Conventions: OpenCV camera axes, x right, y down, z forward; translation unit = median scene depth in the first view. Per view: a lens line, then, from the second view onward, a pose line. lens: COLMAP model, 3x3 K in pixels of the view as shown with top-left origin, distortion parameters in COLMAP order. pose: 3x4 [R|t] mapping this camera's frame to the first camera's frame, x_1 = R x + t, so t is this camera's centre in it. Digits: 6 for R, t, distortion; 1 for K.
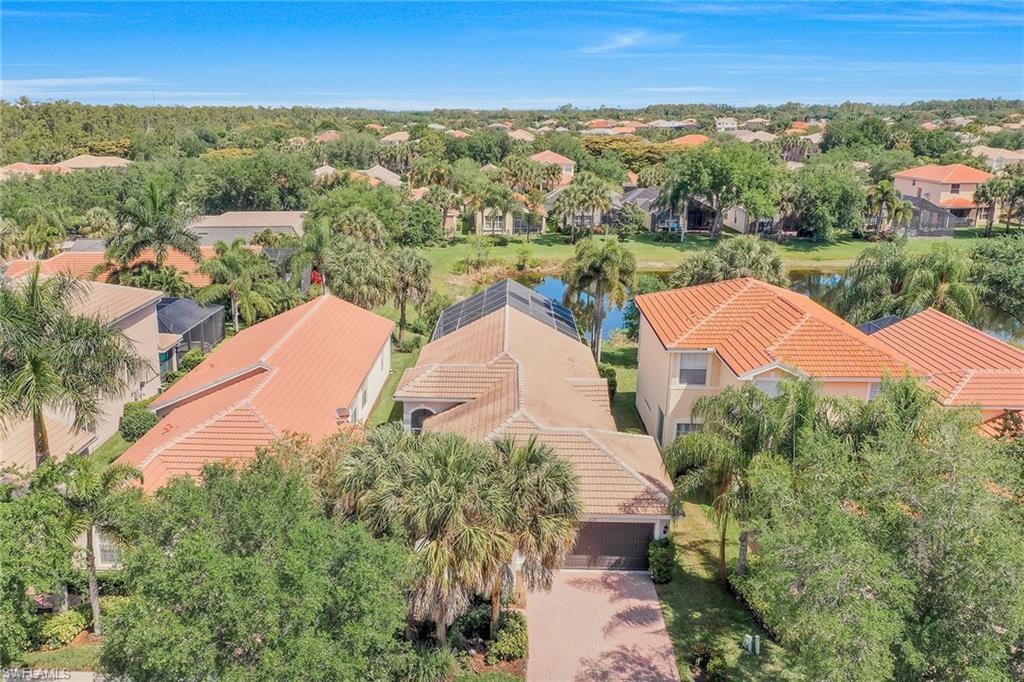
lens RADIAL K [[846.1, 0, 512.0], [0, 846.1, 341.0], [0, 0, 1]] dist [0.008959, 0.000510]
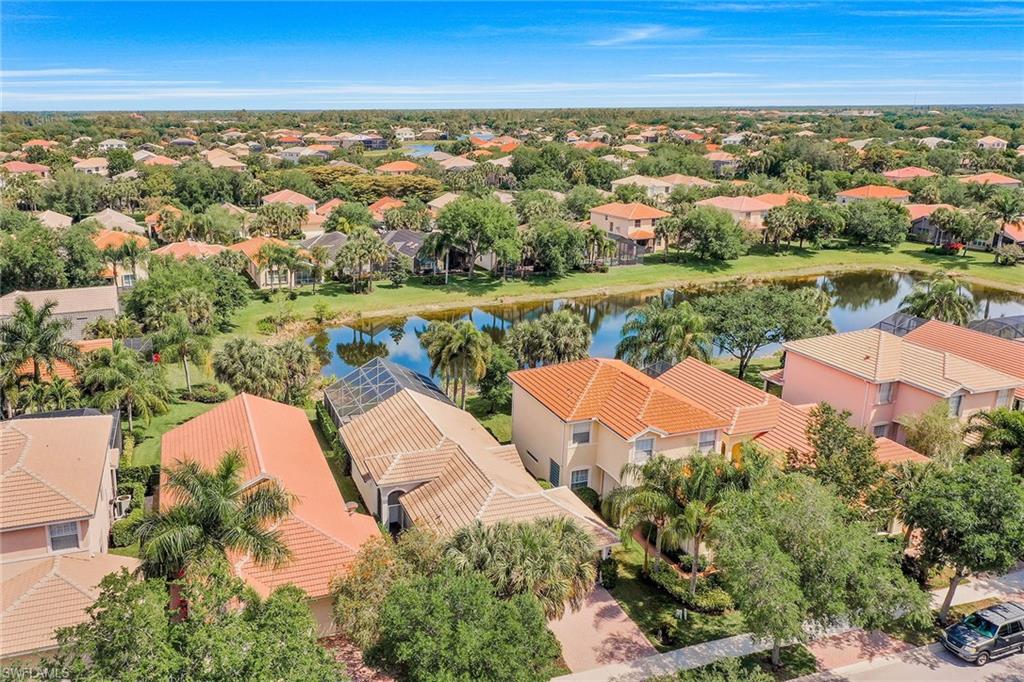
lens RADIAL K [[846.1, 0, 512.0], [0, 846.1, 341.0], [0, 0, 1]] dist [0.008959, 0.000510]
pose [[0.918522, -0.093787, 0.384084, -0.175036], [0.086396, 0.995592, 0.036495, -0.075012], [-0.385814, -0.000338, 0.922576, -0.111387]]
